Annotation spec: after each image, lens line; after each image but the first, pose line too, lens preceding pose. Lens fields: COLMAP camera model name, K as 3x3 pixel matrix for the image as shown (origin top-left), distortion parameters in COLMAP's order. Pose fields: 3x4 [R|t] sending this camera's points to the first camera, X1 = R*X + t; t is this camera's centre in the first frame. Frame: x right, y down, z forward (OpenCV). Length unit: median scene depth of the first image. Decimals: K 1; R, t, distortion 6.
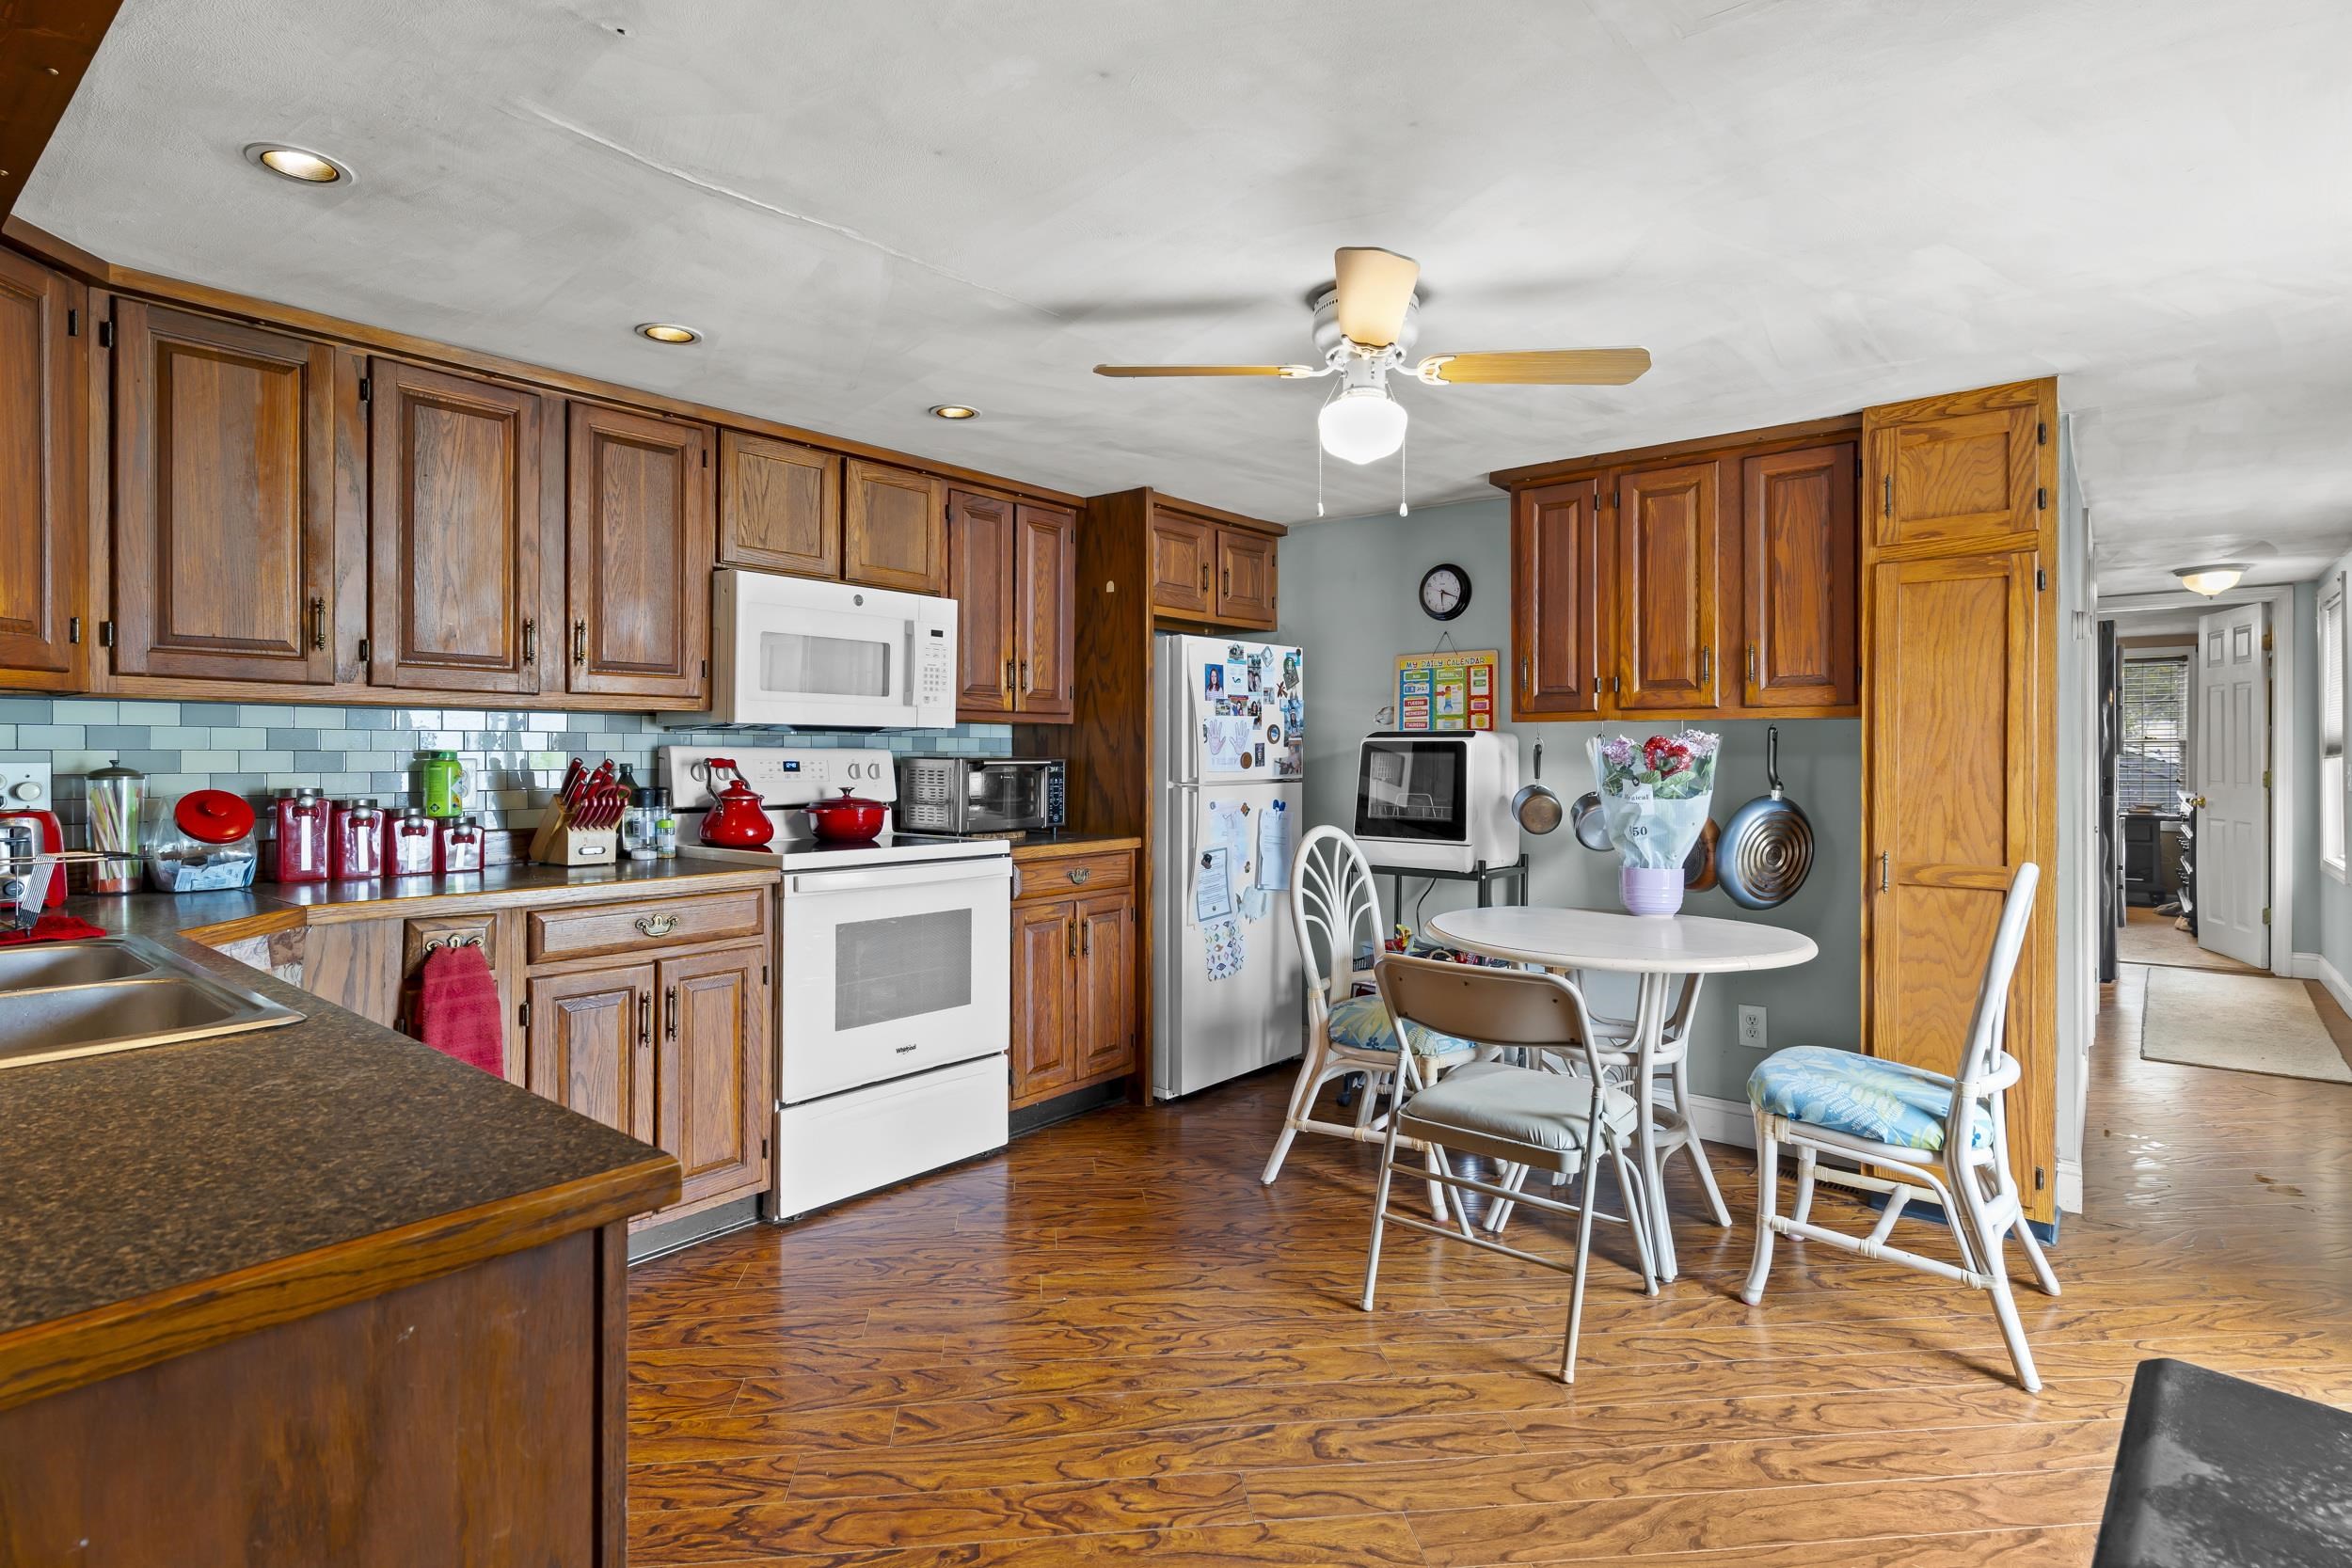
lens RADIAL K [[1179.7, 0, 1173.4], [0, 1179.7, 753.9], [0, 0, 1]] dist [-0.000185, 0.000334]
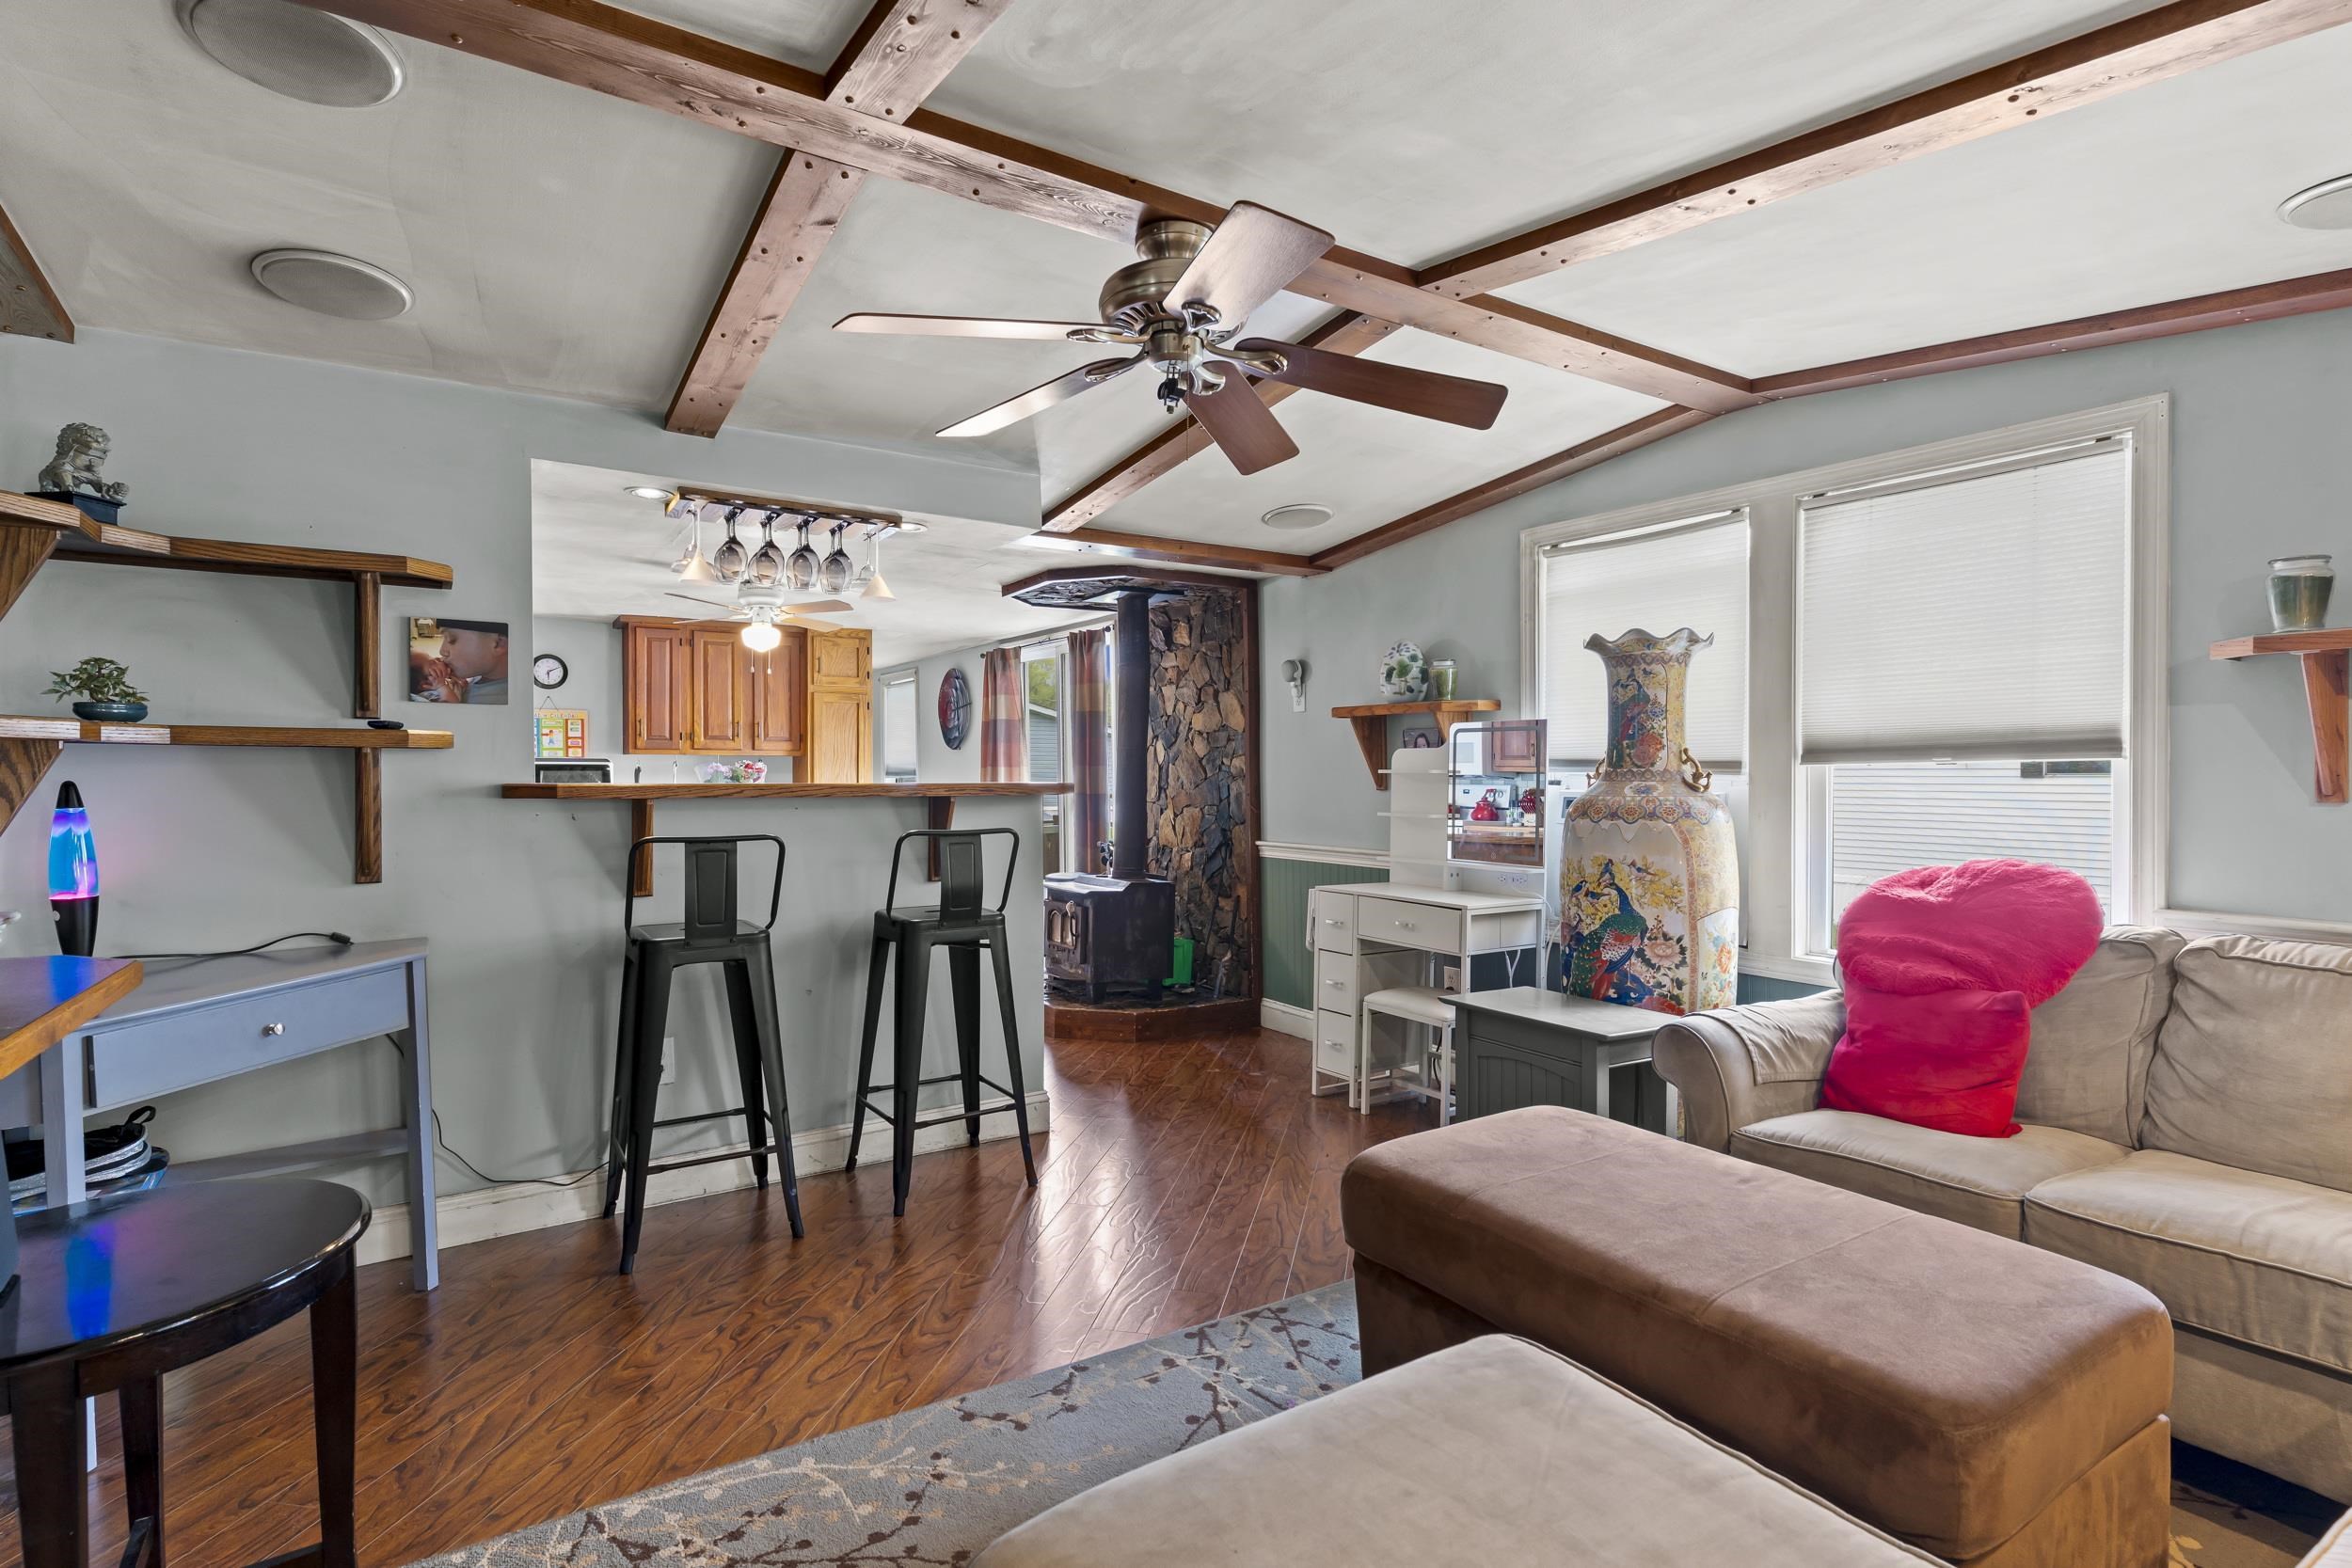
lens RADIAL K [[1115.4, 0, 1176.0], [0, 1115.4, 784.0], [0, 0, 1]] dist [0.000532, 0.000043]
pose [[0.310843, -0.011738, 0.950389, -1.082768], [0.003593, 0.999931, 0.011174, 0.002481], [-0.950454, -0.000058, 0.310864, -0.330245]]
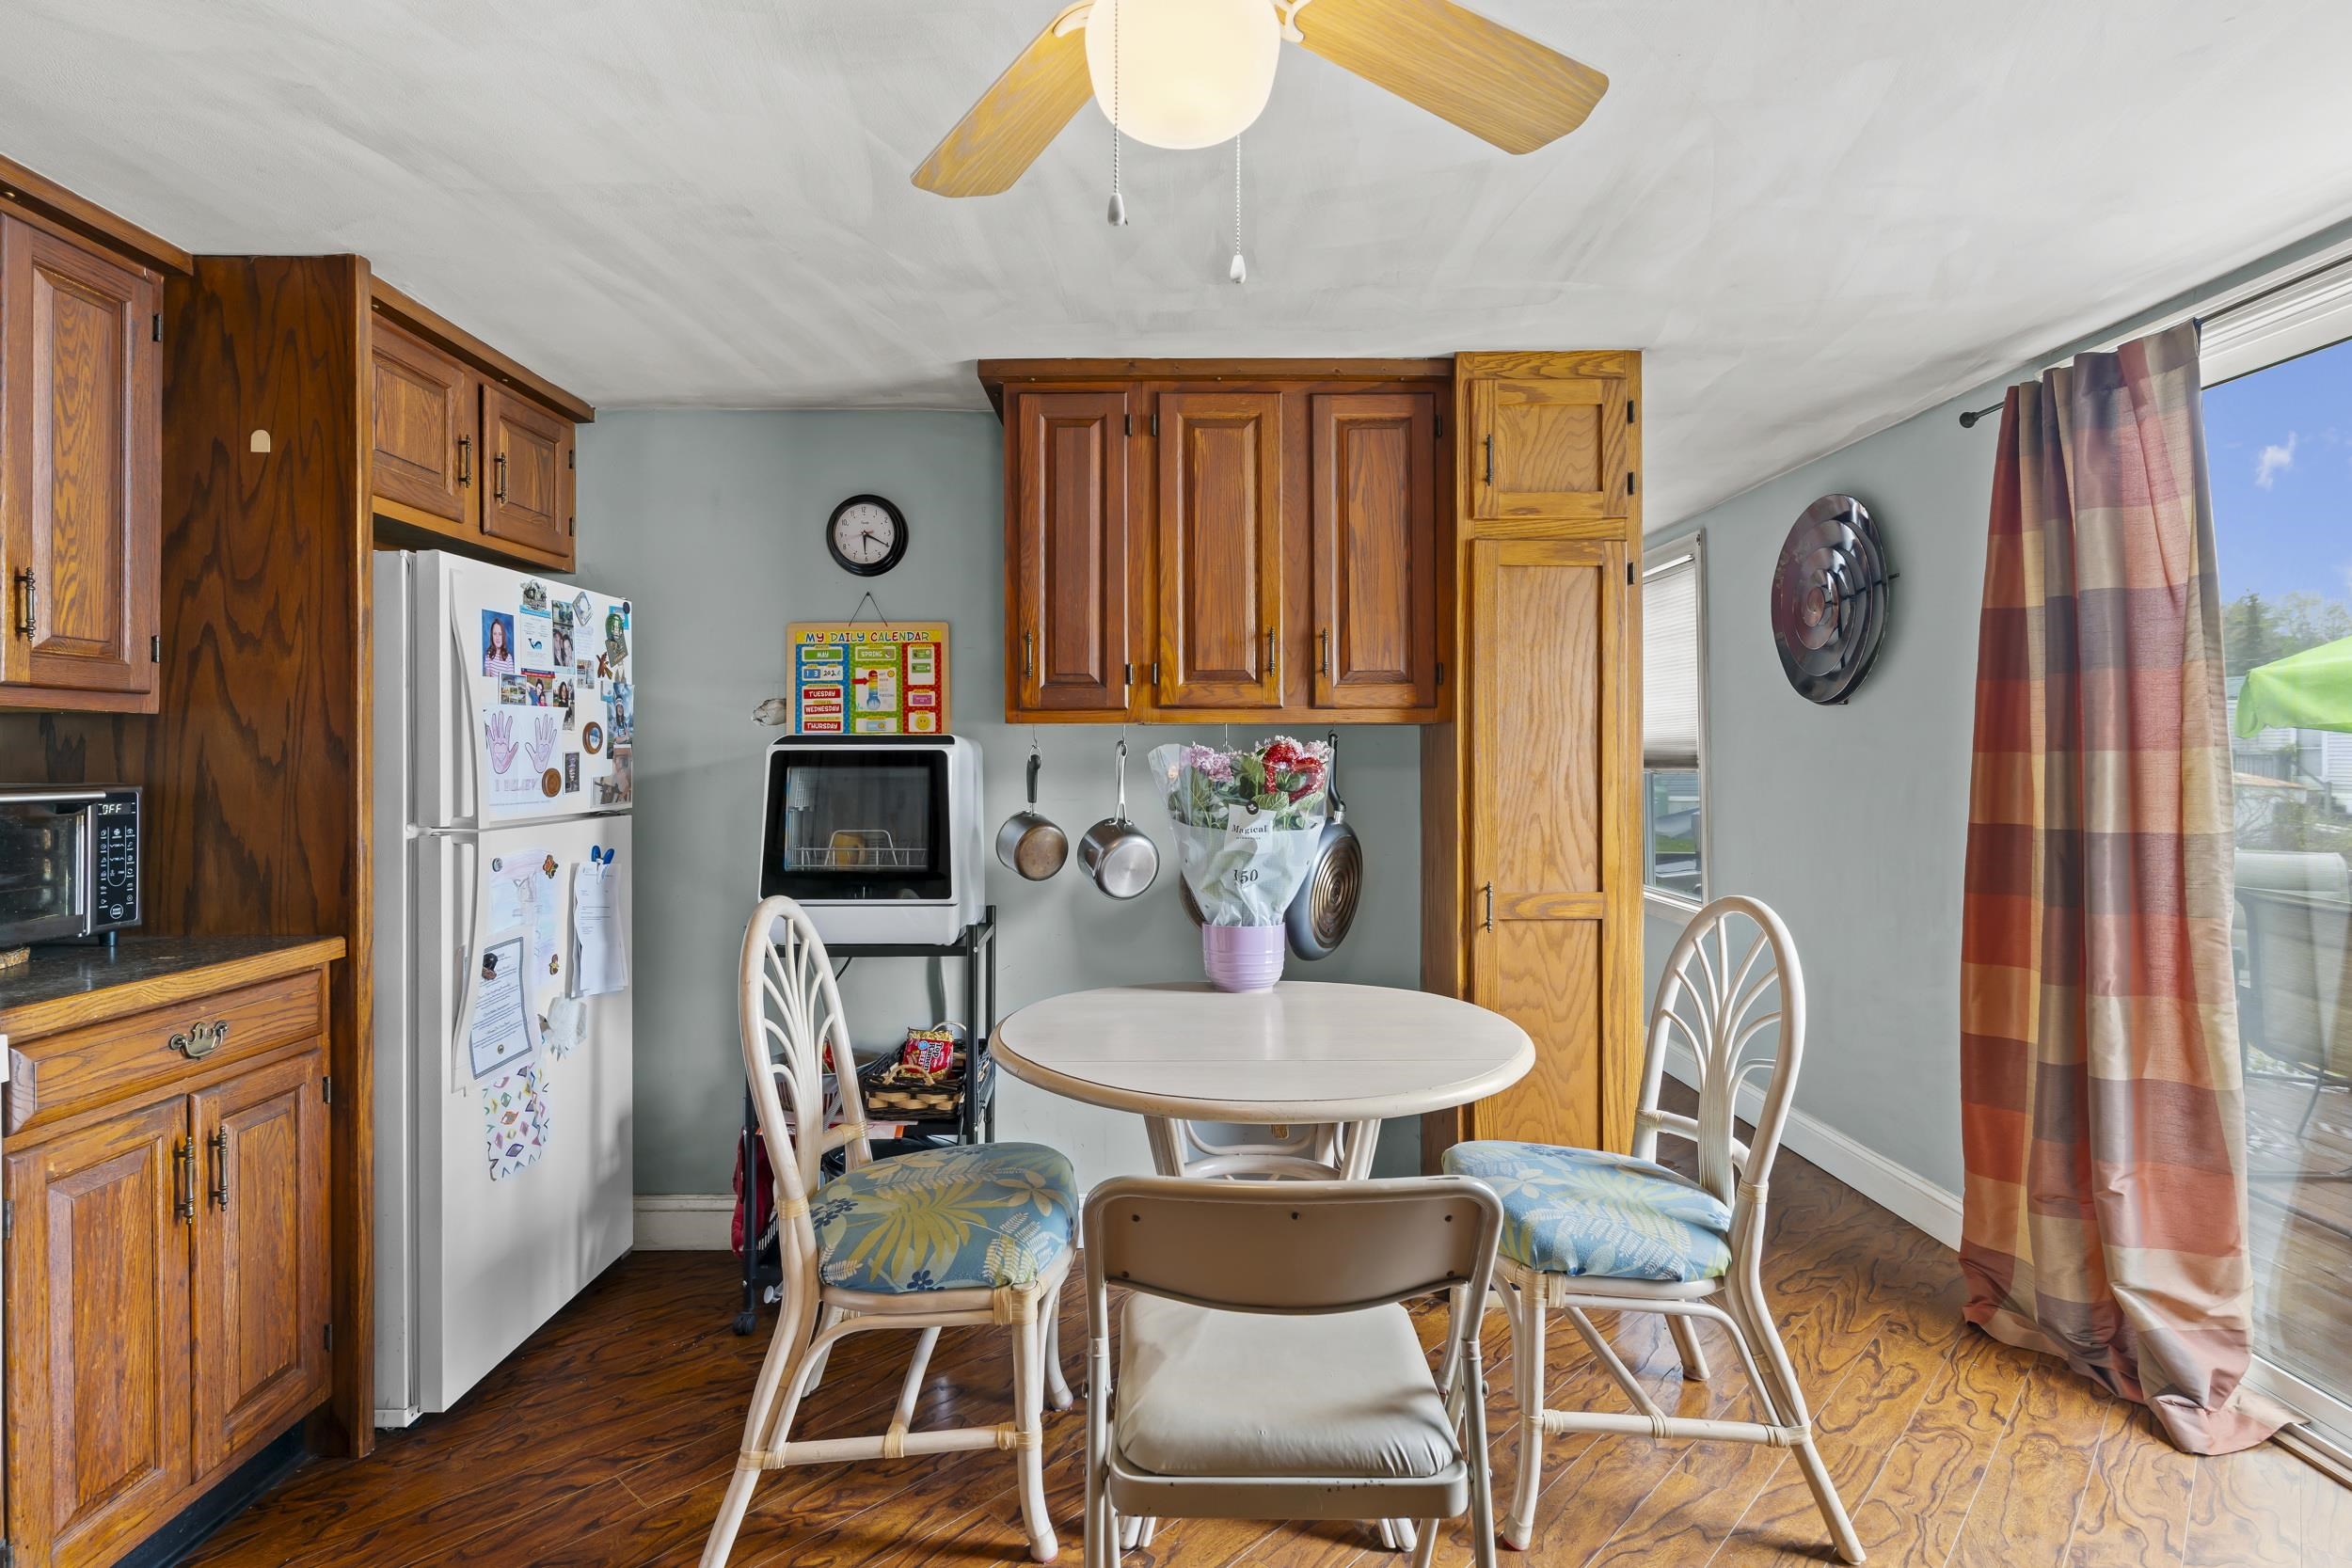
lens RADIAL K [[1164.2, 0, 1178.9], [0, 1164.2, 759.0], [0, 0, 1]] dist [-0.000341, 0.000037]
pose [[0.768190, -0.004311, 0.640208, -0.077515], [0.005059, 0.999987, 0.000662, -0.005558], [-0.640202, 0.002731, 0.768201, 0.403705]]
